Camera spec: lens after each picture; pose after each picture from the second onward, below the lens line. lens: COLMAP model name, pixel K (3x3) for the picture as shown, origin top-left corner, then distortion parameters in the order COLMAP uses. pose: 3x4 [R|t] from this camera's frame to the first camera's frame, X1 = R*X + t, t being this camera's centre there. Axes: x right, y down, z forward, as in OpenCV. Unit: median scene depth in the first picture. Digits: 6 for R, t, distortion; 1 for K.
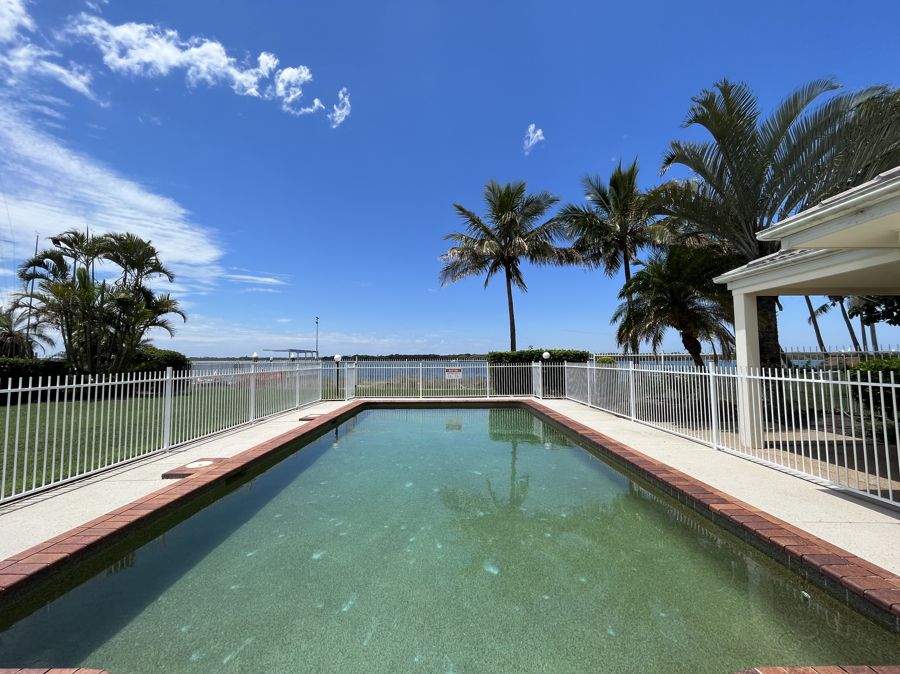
lens RADIAL K [[367.0, 0, 441.7], [0, 367.0, 337.2], [0, 0, 1]] dist [0.001176, 0.000160]
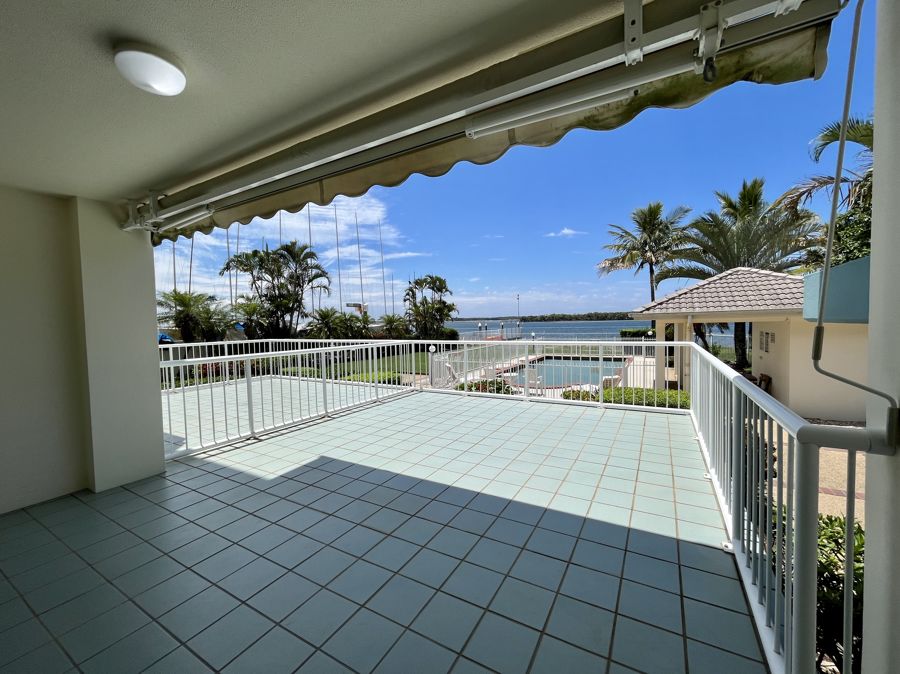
lens RADIAL K [[367.0, 0, 441.7], [0, 367.0, 337.2], [0, 0, 1]] dist [0.001176, 0.000160]
pose [[0.866089, 0.008288, -0.499821, 0.266893], [0.050617, 0.993270, 0.104178, -0.149061], [0.497320, -0.115527, 0.859841, -0.900959]]
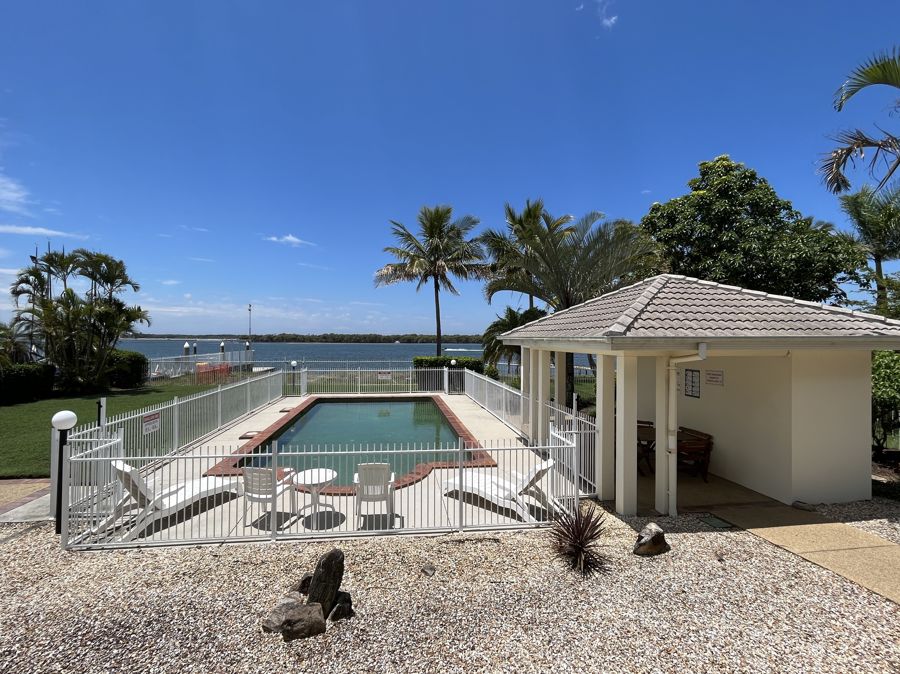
lens RADIAL K [[423.0, 0, 449.8], [0, 423.0, 340.9], [0, 0, 1]] dist [-0.000210, -0.000487]
pose [[0.988193, 0.013576, 0.152608, 0.028467], [-0.023944, 0.997512, 0.066308, -0.121612], [-0.151329, -0.069179, 0.986060, -0.494775]]
